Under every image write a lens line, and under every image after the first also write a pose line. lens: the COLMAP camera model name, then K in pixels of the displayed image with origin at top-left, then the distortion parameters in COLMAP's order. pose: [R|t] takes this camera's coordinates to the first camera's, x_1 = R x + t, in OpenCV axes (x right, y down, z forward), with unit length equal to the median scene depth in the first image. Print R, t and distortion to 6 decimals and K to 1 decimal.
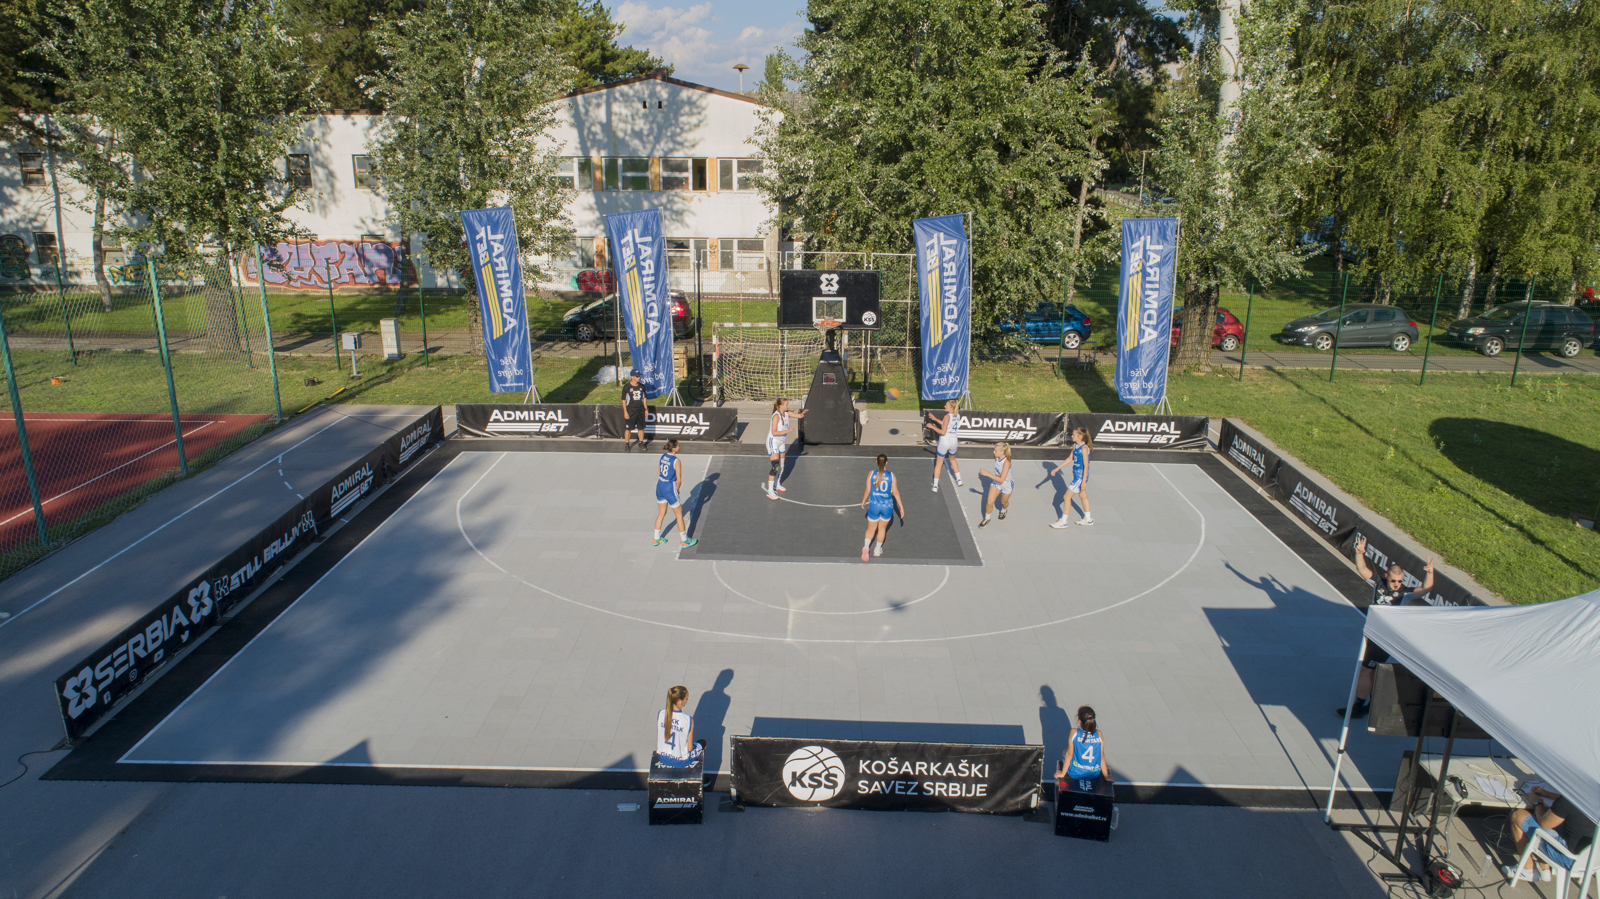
lens RADIAL K [[1068.5, 0, 800.0], [0, 1068.5, 449.5], [0, 0, 1]] dist [-0.014991, 0.007400]
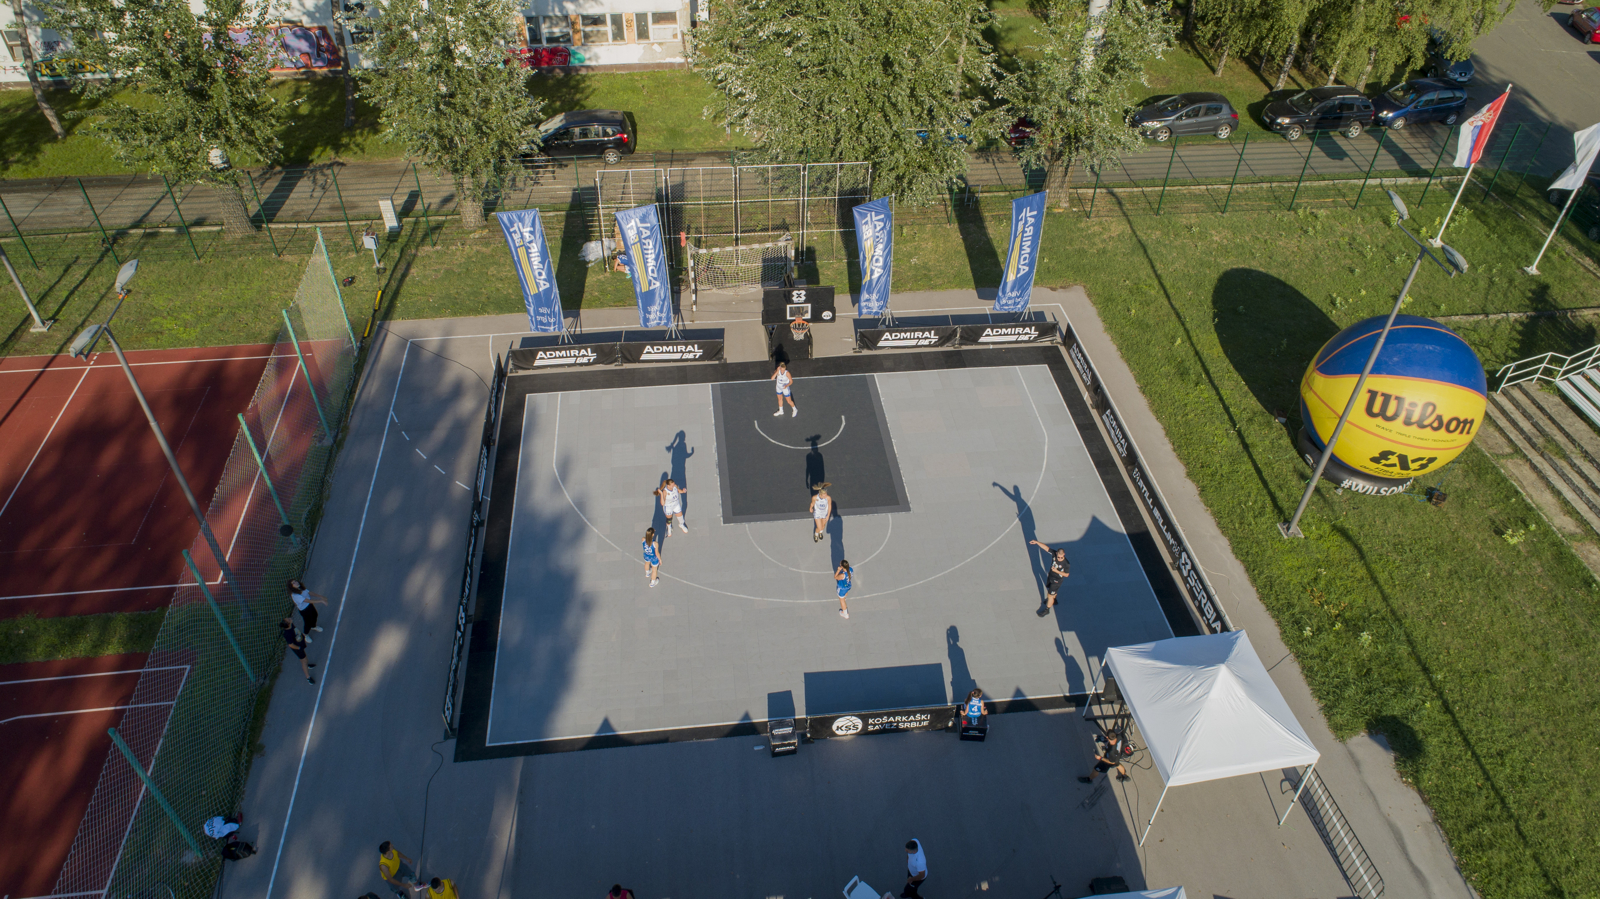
lens RADIAL K [[1068.5, 0, 800.0], [0, 1068.5, 449.5], [0, 0, 1]] dist [-0.014991, 0.007400]
pose [[0.990996, -0.085701, 0.102871, -0.111906], [0.033122, 0.901347, 0.431829, -0.491771], [-0.129731, -0.424533, 0.896070, -0.284893]]
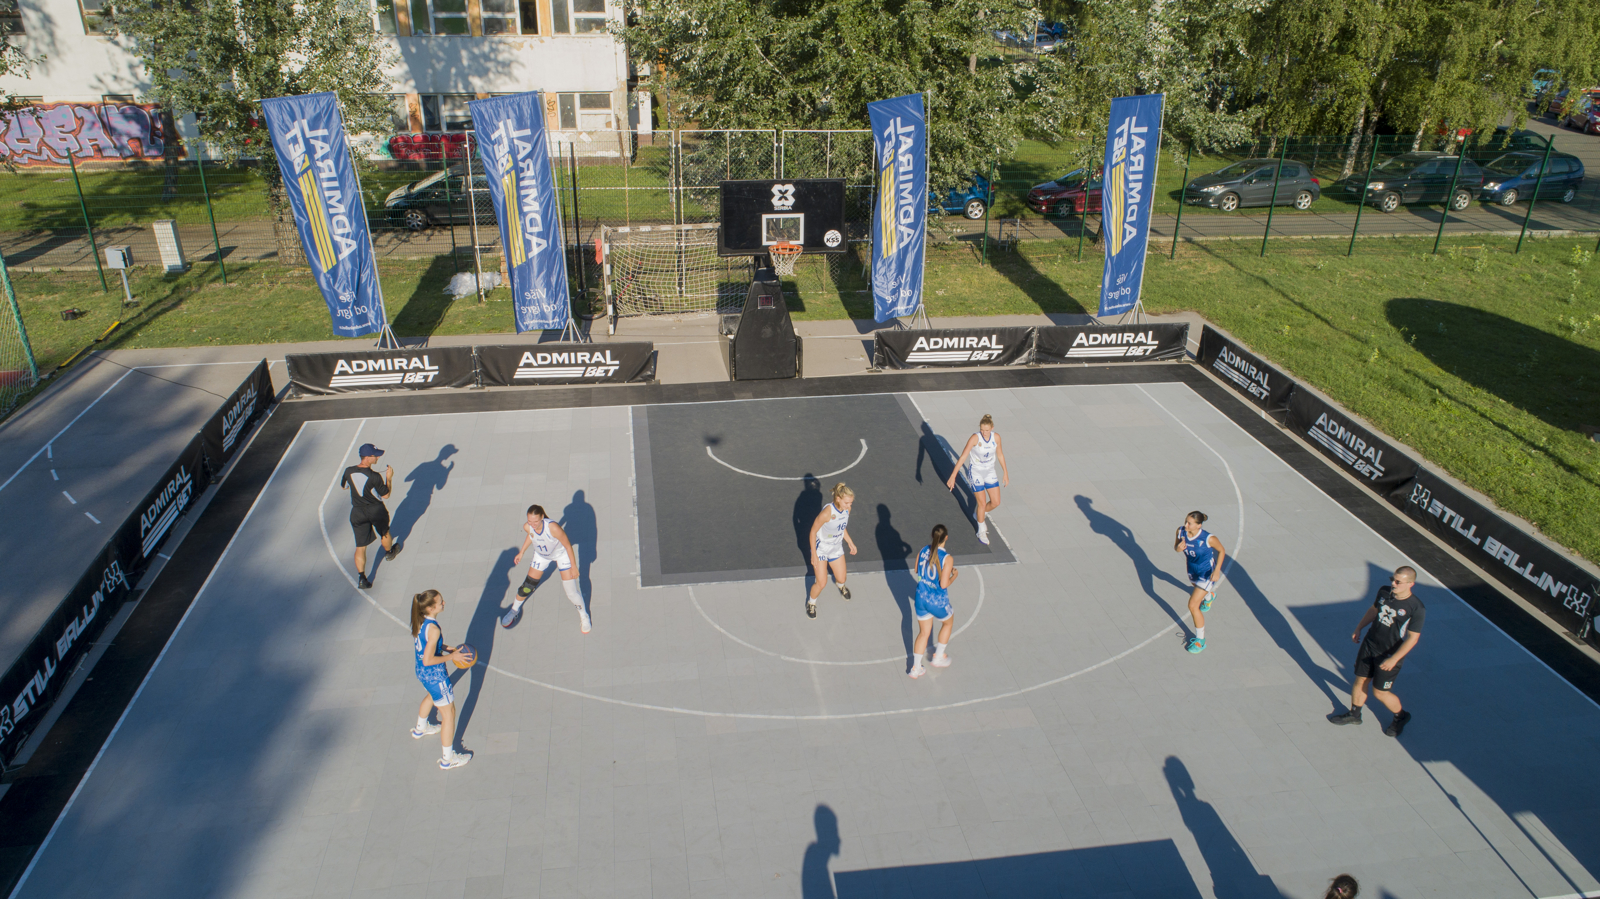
lens RADIAL K [[1068.5, 0, 800.0], [0, 1068.5, 449.5], [0, 0, 1]] dist [-0.014991, 0.007400]
pose [[0.983698, -0.071001, 0.165217, -0.088101], [0.044309, 0.986127, 0.159972, -0.082585], [-0.174283, -0.150043, 0.973197, 0.173894]]
